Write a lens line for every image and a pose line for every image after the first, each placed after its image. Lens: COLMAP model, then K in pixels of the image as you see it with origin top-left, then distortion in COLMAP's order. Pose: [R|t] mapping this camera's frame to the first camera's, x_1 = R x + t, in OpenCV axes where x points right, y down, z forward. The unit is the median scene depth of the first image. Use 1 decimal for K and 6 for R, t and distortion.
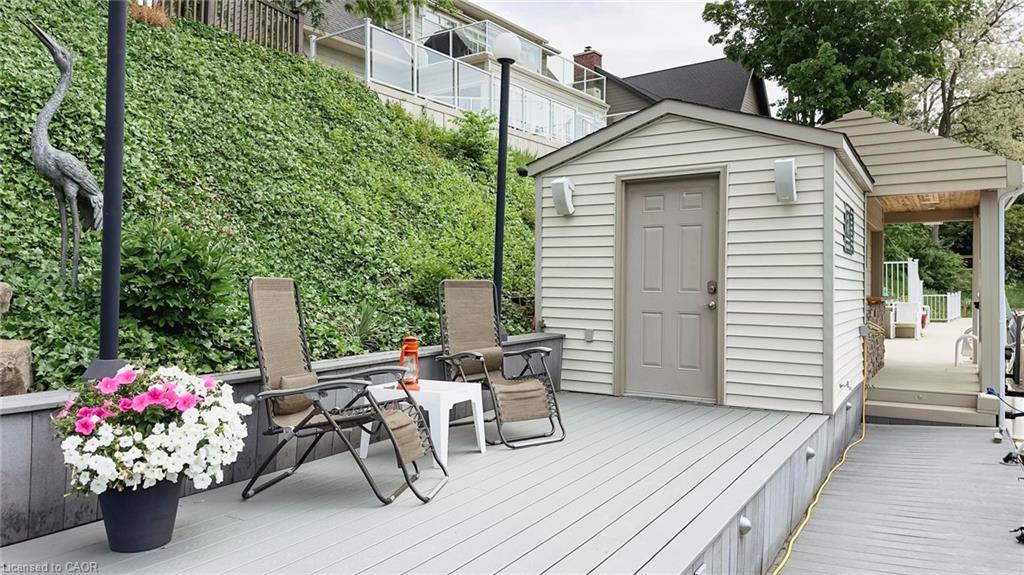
lens RADIAL K [[726.8, 0, 512.0], [0, 726.8, 287.5], [0, 0, 1]] dist [0.005675, -0.002883]
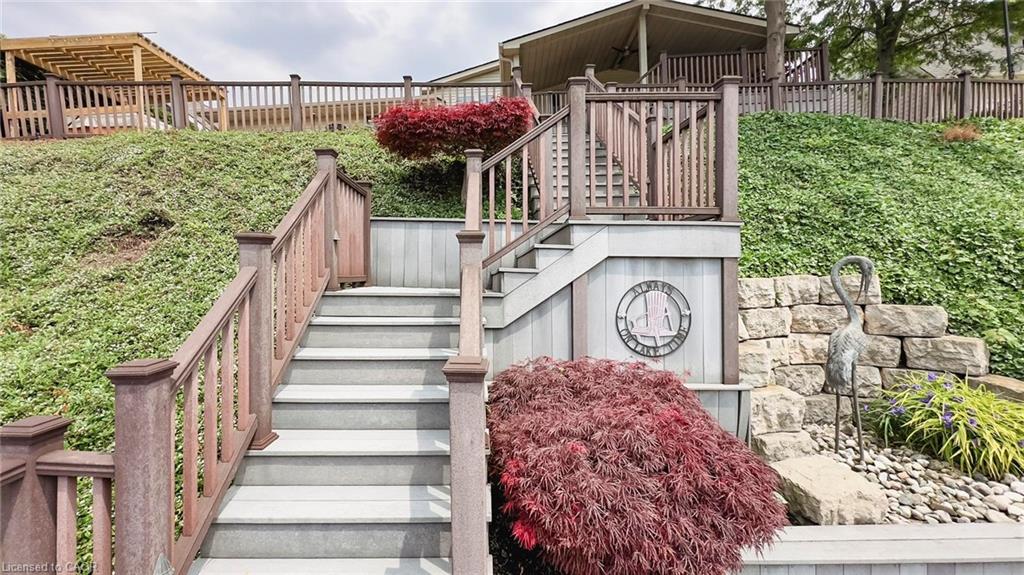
lens RADIAL K [[432.5, 0, 476.7], [0, 432.5, 255.0], [0, 0, 1]] dist [-0.003517, -0.000118]
pose [[0.514094, -0.040121, -0.856795, -0.528020], [0.018351, 0.999191, -0.035778, -0.246384], [0.857538, 0.002670, 0.514414, -0.411560]]
